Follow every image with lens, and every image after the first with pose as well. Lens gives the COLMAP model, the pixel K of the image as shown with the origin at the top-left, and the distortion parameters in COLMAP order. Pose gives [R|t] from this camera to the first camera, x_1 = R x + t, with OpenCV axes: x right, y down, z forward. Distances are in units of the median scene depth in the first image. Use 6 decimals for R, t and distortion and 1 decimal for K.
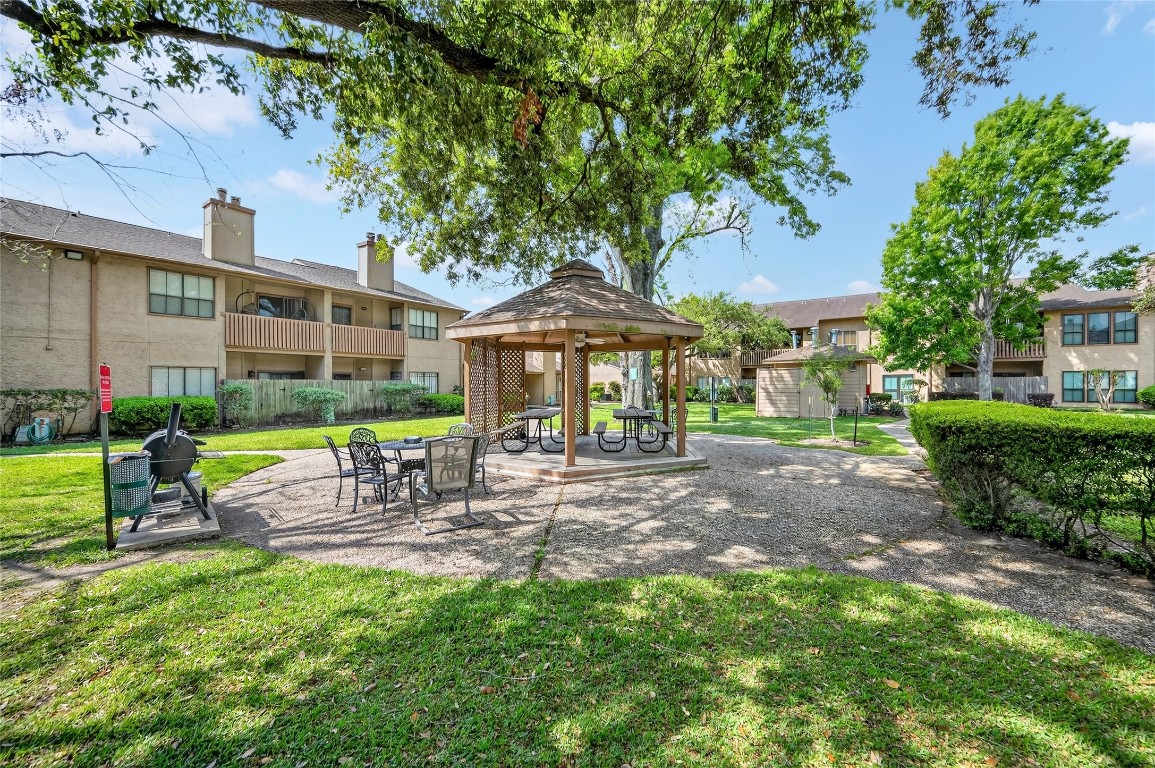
lens RADIAL K [[461.0, 0, 583.5], [0, 461.0, 385.9], [0, 0, 1]] dist [0.002052, 0.000377]
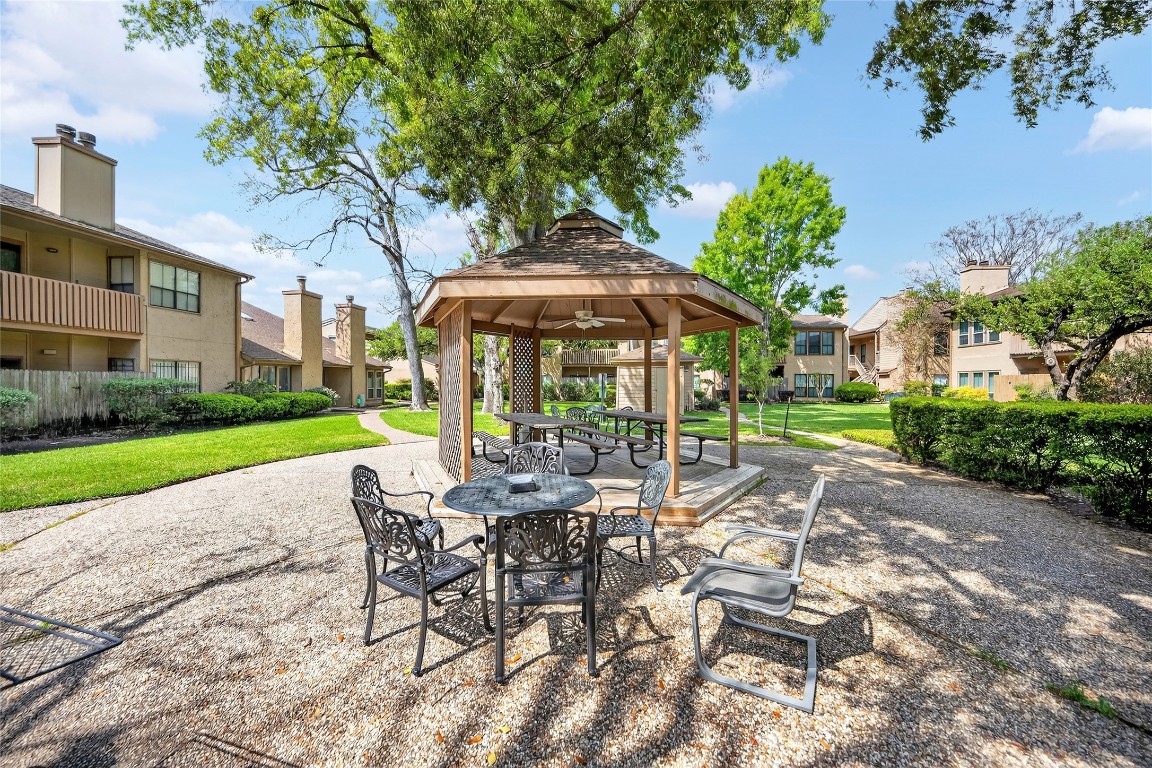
lens RADIAL K [[459.8, 0, 581.9], [0, 459.8, 385.9], [0, 0, 1]] dist [0.002052, 0.000377]
pose [[0.879594, 0.002656, 0.475717, -0.163476], [-0.004089, 0.999990, 0.001976, 0.003348], [-0.475707, -0.003683, 0.879596, 0.159146]]
